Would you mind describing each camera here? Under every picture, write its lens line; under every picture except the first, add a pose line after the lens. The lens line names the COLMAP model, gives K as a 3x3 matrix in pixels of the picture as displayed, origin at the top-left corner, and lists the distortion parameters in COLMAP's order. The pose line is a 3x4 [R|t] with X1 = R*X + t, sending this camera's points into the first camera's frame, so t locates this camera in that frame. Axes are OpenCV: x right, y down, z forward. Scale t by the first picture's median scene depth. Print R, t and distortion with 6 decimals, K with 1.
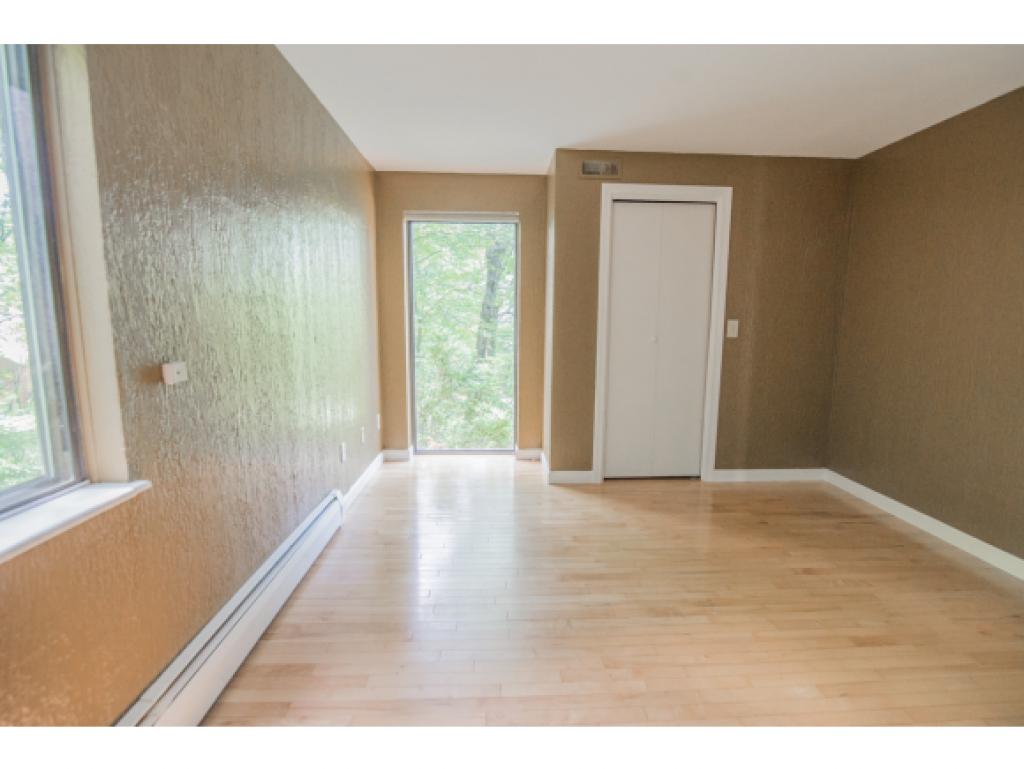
lens RADIAL K [[485.2, 0, 515.6], [0, 485.2, 388.1], [0, 0, 1]] dist [-0.019219, -0.000023]
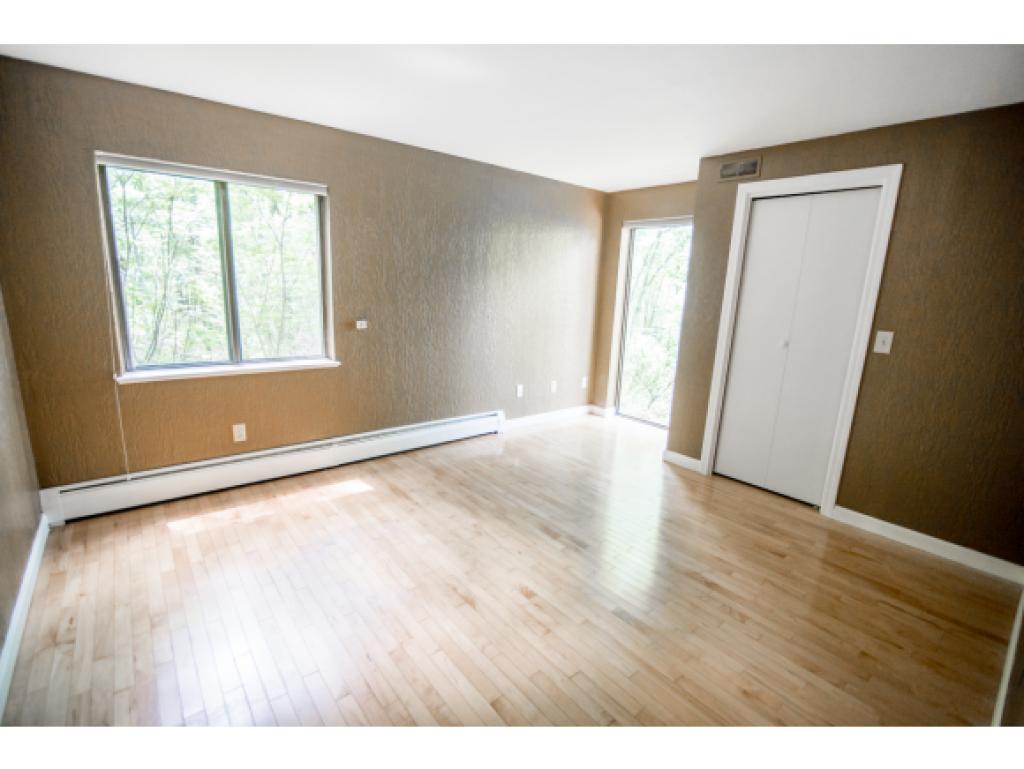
lens RADIAL K [[466.8, 0, 514.2], [0, 466.8, 387.1], [0, 0, 1]] dist [-0.020348, -0.000169]
pose [[0.602113, 0.187006, -0.776202, 0.717255], [-0.150024, 0.981366, 0.120059, -0.051455], [0.784189, 0.044160, 0.618948, 0.049057]]
